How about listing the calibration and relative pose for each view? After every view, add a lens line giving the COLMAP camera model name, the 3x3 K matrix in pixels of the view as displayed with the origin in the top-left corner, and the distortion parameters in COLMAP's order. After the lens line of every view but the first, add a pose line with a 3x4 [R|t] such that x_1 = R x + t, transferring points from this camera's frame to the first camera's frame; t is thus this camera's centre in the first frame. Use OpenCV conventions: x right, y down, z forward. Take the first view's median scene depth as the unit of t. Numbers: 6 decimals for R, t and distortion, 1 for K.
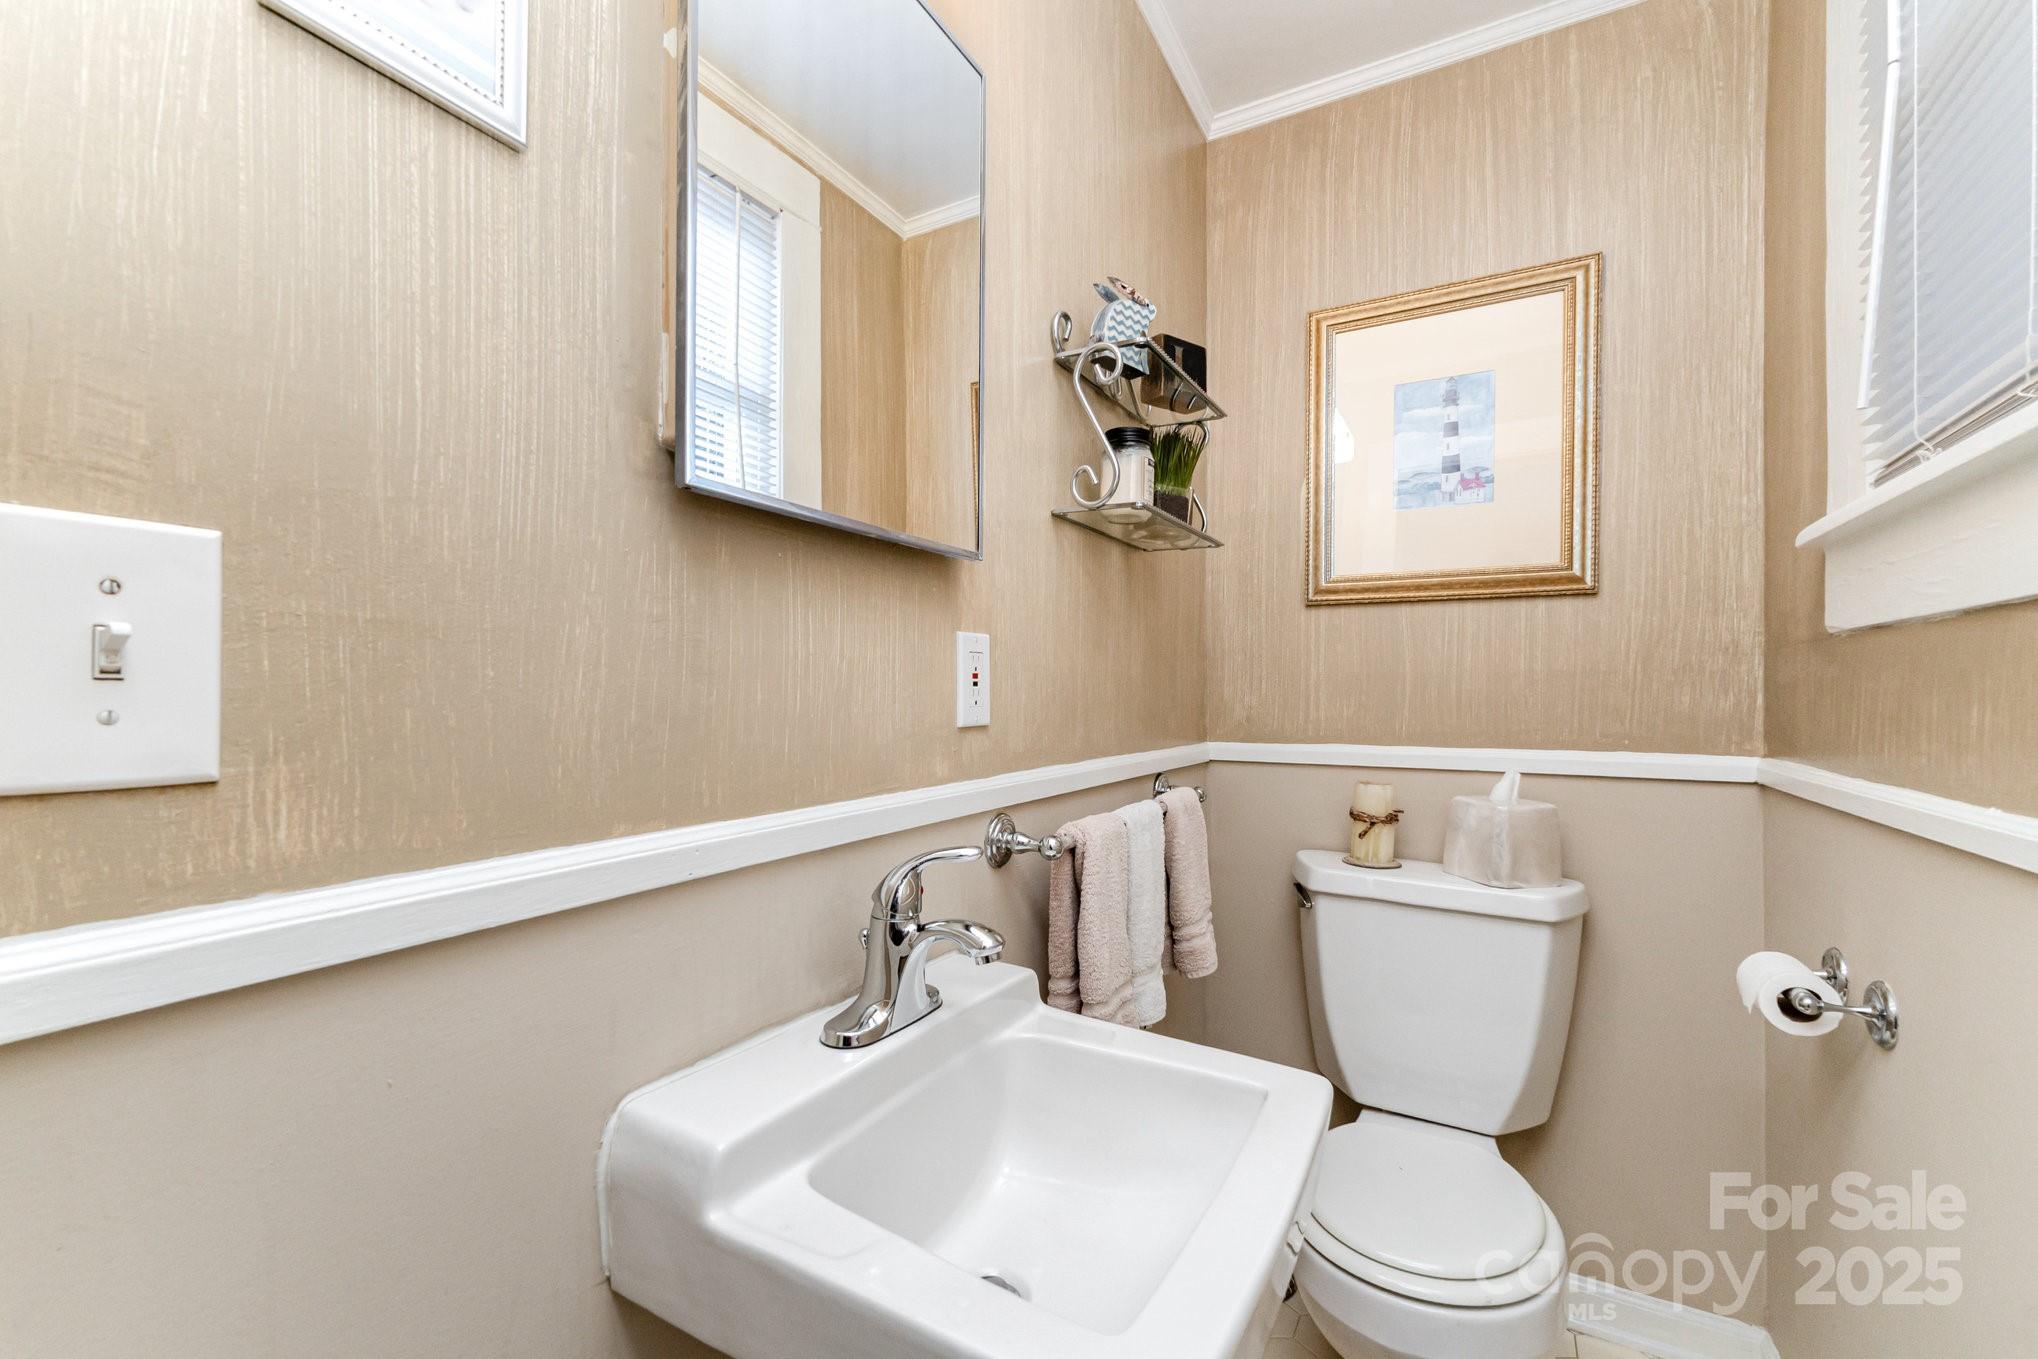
lens RADIAL K [[872.0, 0, 1015.7], [0, 872.0, 704.7], [0, 0, 1]] dist [-0.000844, 0.000028]
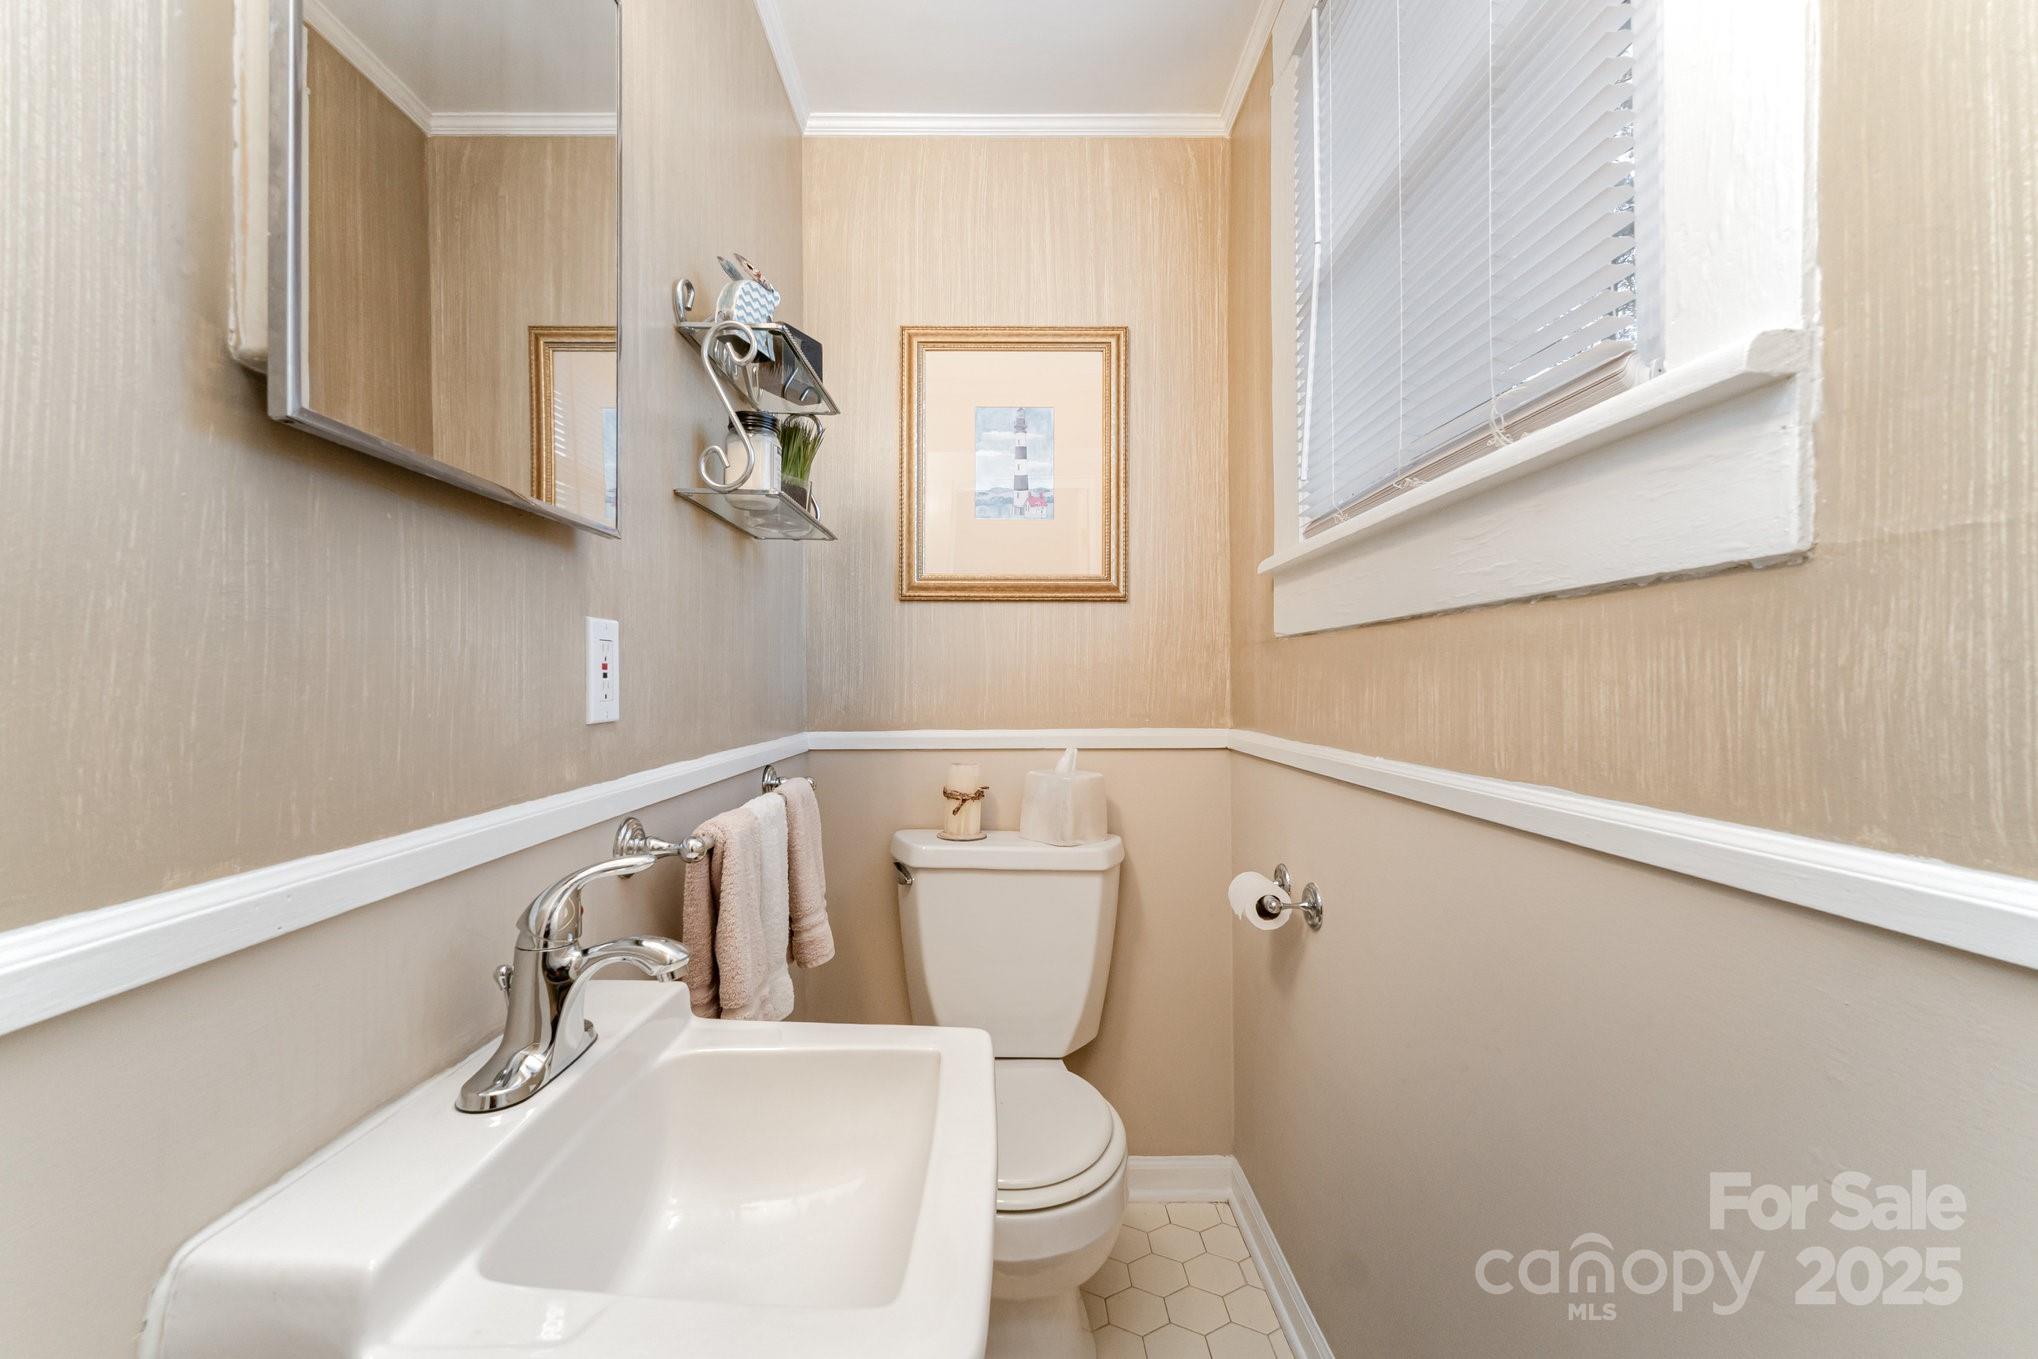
lens RADIAL K [[877.6, 0, 1022.4], [0, 877.6, 687.5], [0, 0, 1]] dist [-0.000438, 0.000015]
pose [[0.859128, -0.009556, 0.511671, -0.121349], [0.013209, 0.999907, -0.003505, -0.002215], [-0.511590, 0.009770, 0.859174, 0.006466]]
